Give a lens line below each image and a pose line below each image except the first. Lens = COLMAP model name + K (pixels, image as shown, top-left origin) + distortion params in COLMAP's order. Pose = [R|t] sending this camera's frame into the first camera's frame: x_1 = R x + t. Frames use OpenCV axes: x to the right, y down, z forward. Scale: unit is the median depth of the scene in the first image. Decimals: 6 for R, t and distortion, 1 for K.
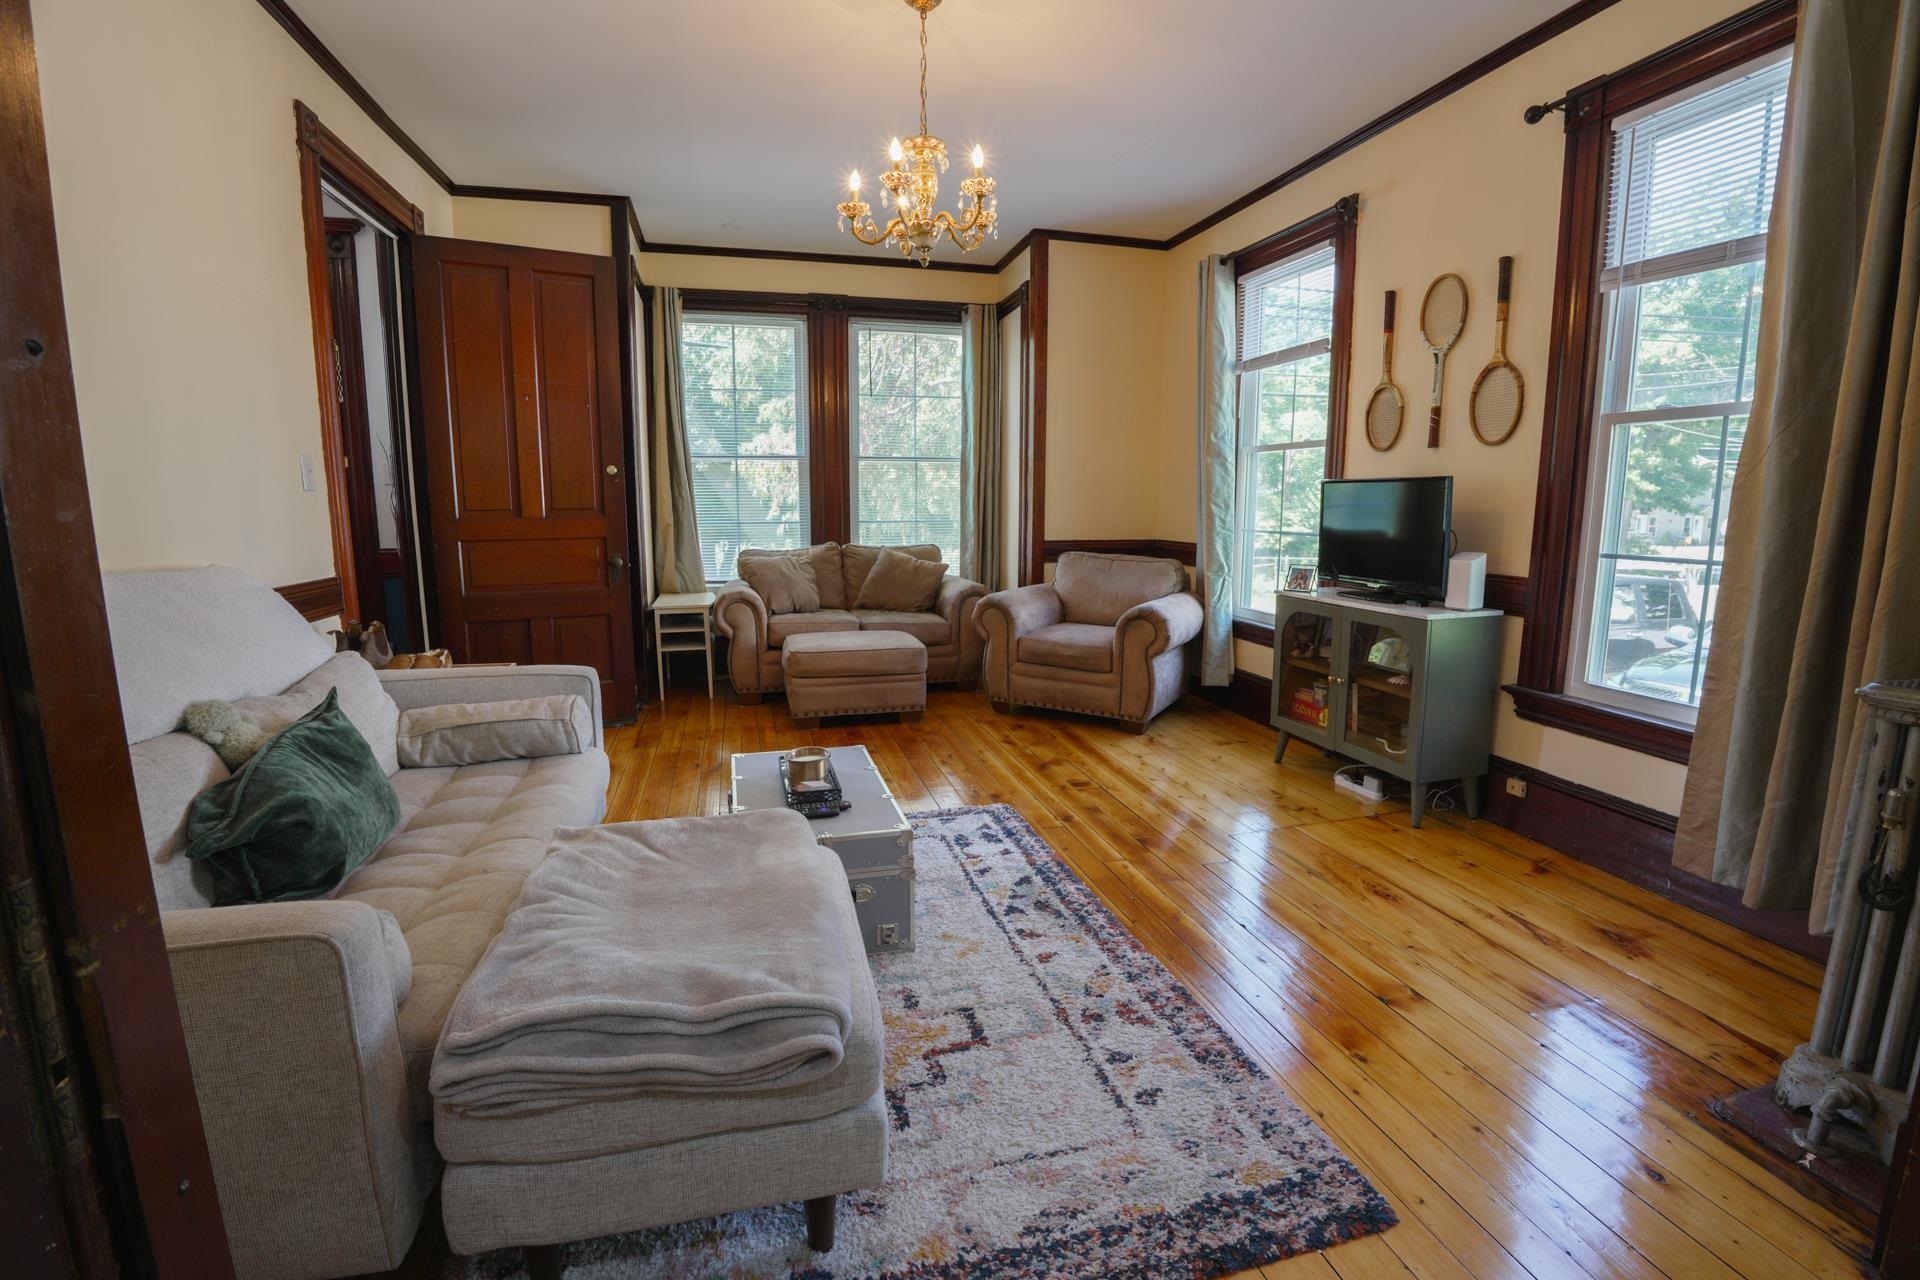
lens RADIAL K [[864.1, 0, 956.2], [0, 864.1, 638.8], [0, 0, 1]] dist [-0.018836, -0.000326]
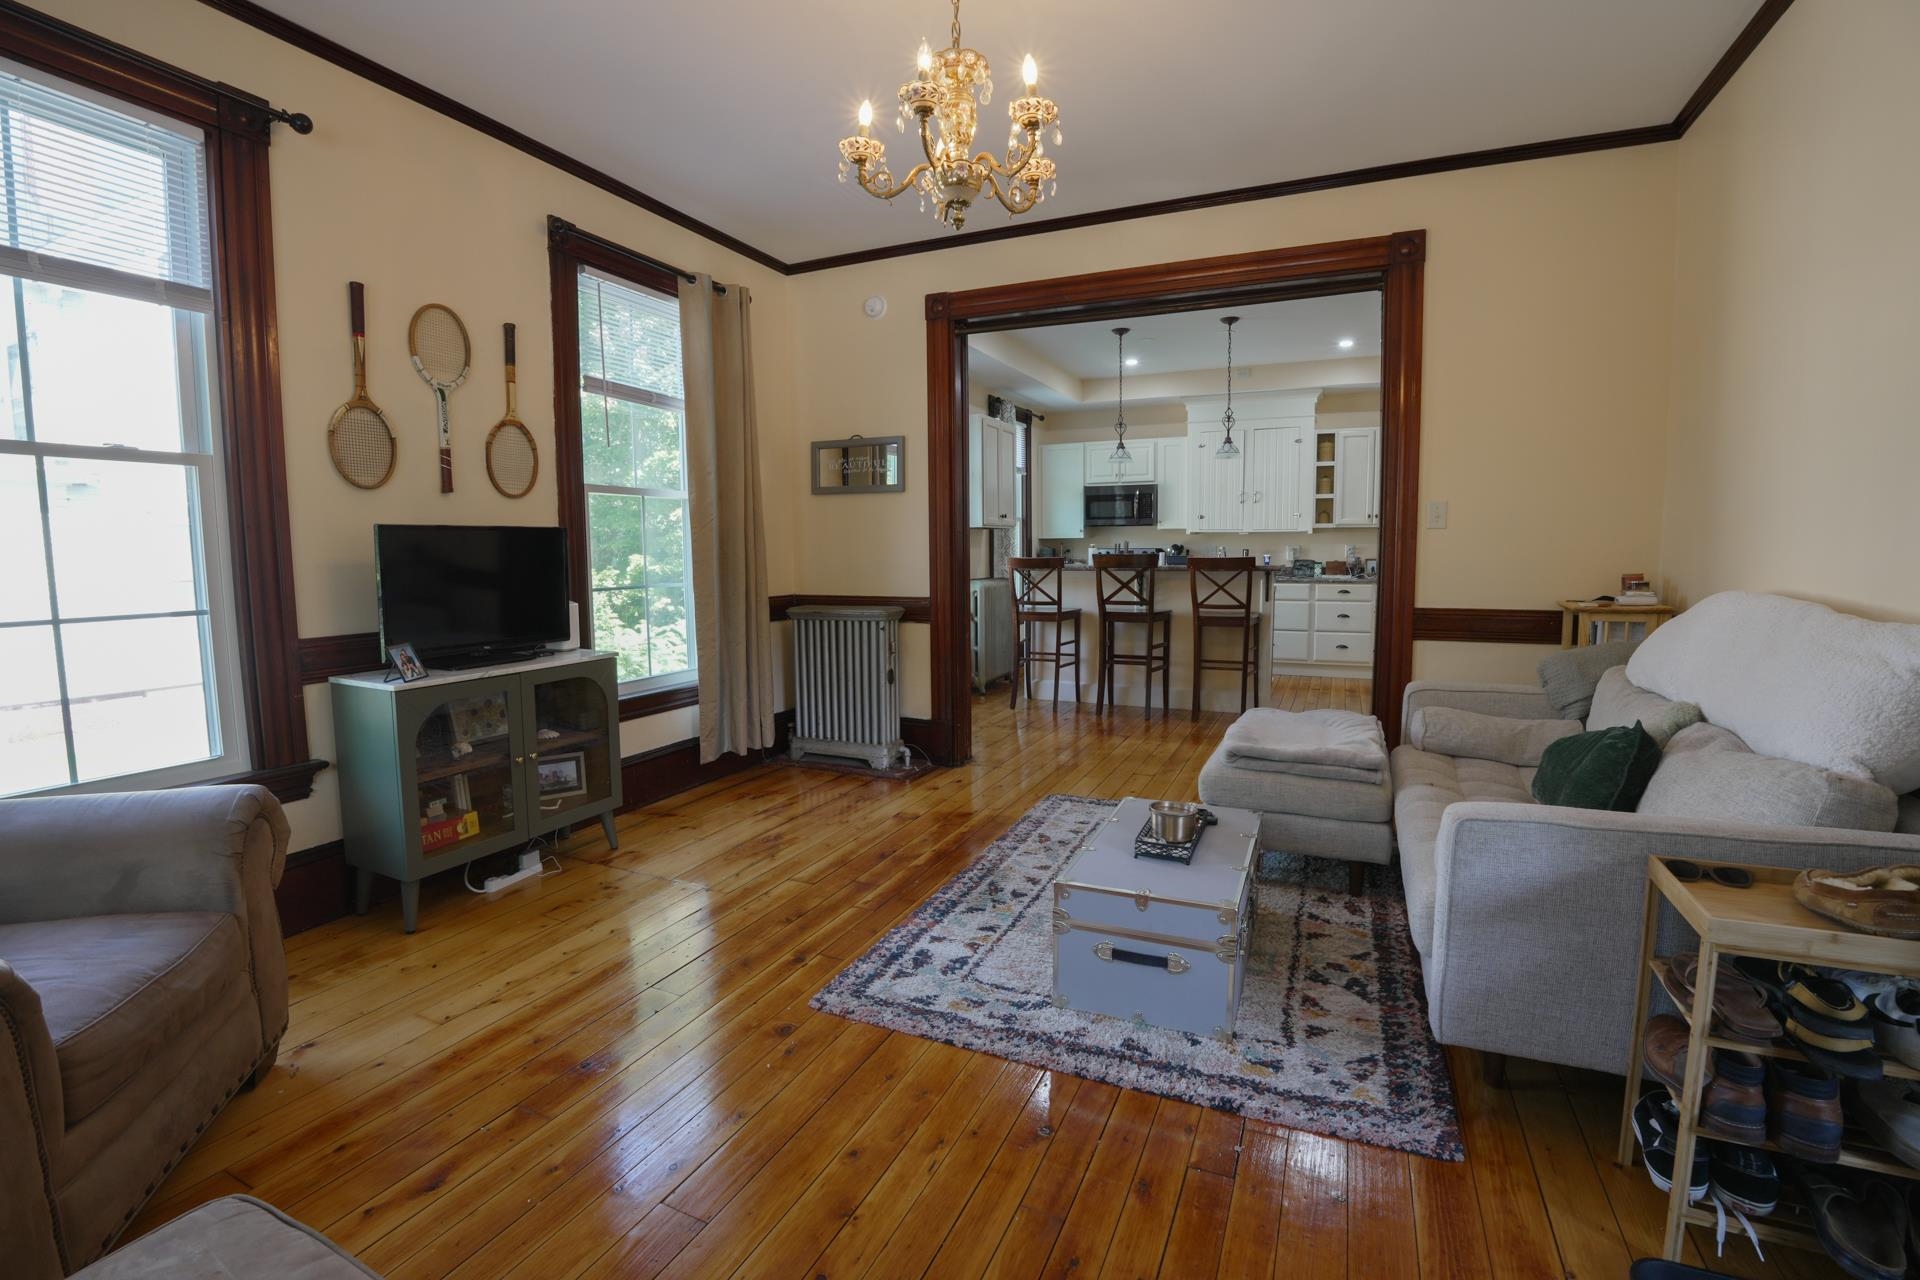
lens RADIAL K [[864.1, 0, 957.7], [0, 864.1, 638.0], [0, 0, 1]] dist [-0.018836, -0.000326]
pose [[-0.780482, -0.067633, 0.621509, -0.530849], [0.096408, 0.969219, 0.226539, -0.278236], [-0.617700, 0.236729, -0.749937, 1.689348]]
